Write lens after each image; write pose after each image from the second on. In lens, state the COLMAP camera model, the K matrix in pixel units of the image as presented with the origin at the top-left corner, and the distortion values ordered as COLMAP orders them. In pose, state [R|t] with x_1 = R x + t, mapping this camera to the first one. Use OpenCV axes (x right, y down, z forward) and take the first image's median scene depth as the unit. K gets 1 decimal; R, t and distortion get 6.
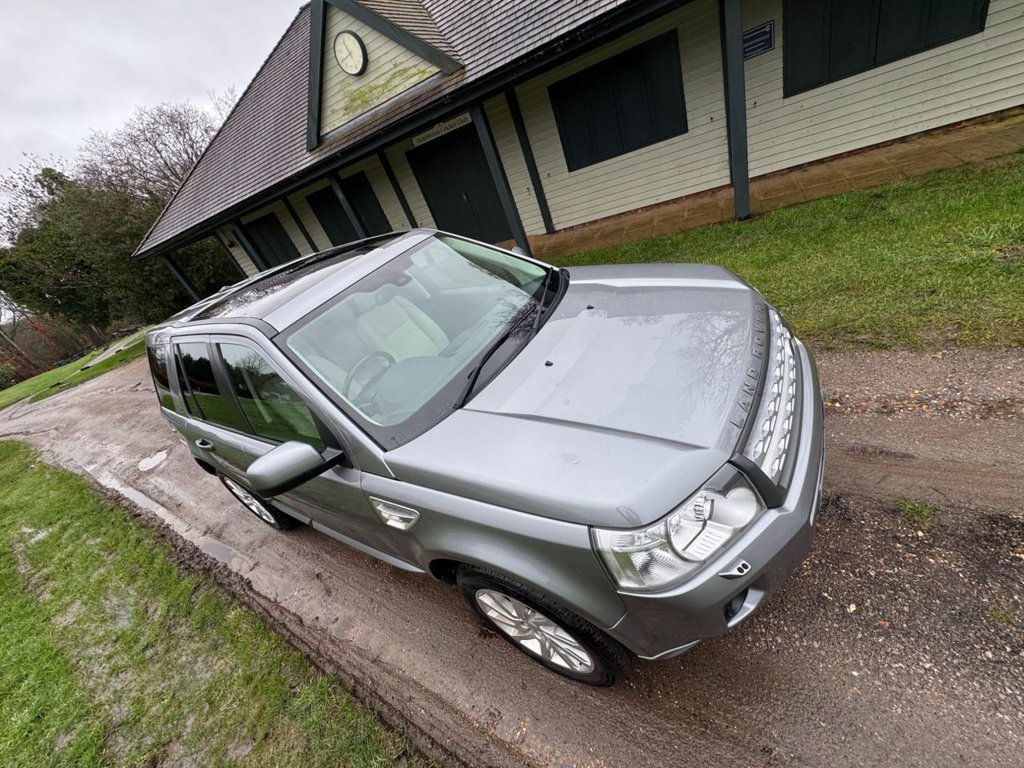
lens RADIAL K [[403.0, 0, 512.0], [0, 403.0, 384.0], [0, 0, 1]] dist [-0.001188, -0.000116]
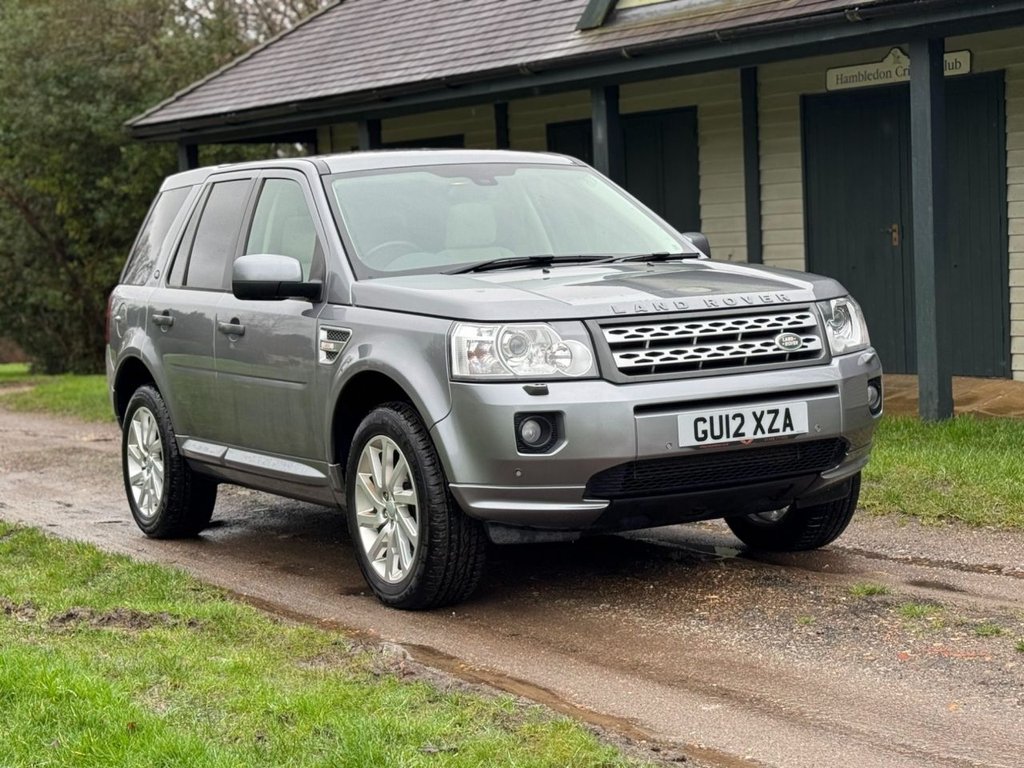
lens RADIAL K [[1914.2, 0, 512.0], [0, 1914.2, 384.0], [0, 0, 1]] dist [0.159590, -0.019866]
pose [[0.826622, 0.335737, -0.451638, 0.624435], [-0.481604, 0.837210, -0.259106, 0.398243], [0.291125, 0.431694, 0.853749, -0.791415]]
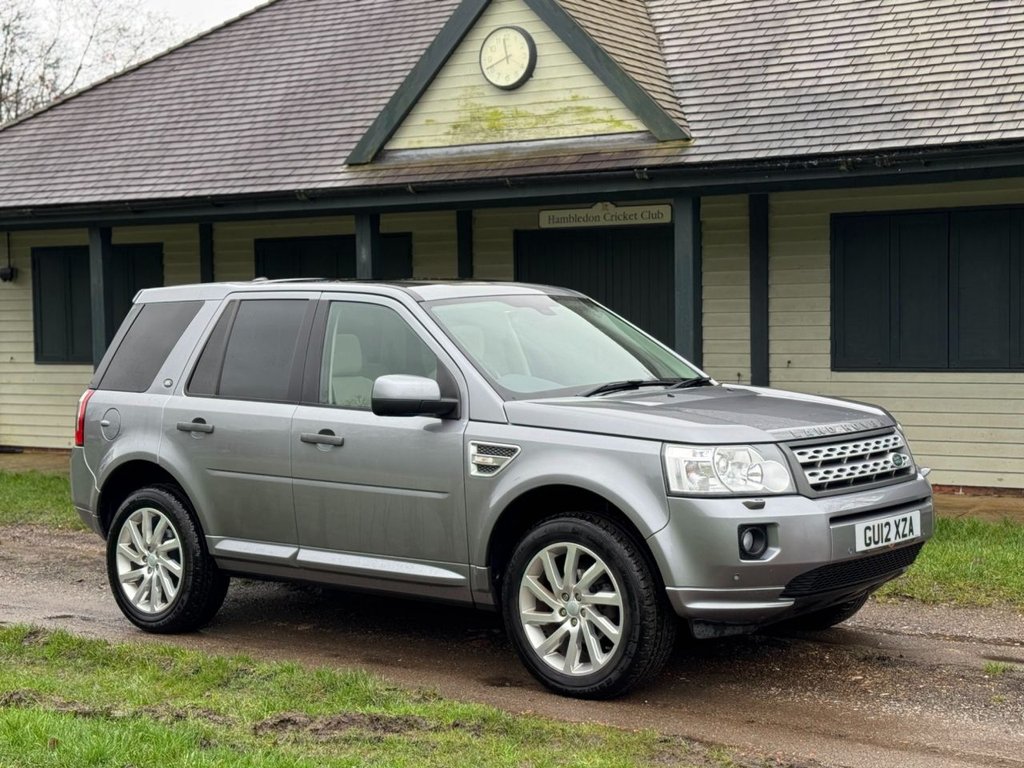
lens RADIAL K [[1623.2, 0, 512.0], [0, 1623.2, 384.0], [0, 0, 1]] dist [0.134087, 0.017917]
pose [[0.932077, 0.331576, -0.145907, 0.095887], [-0.361152, 0.819058, -0.445773, 0.592225], [-0.028301, 0.468190, 0.883174, -0.834242]]
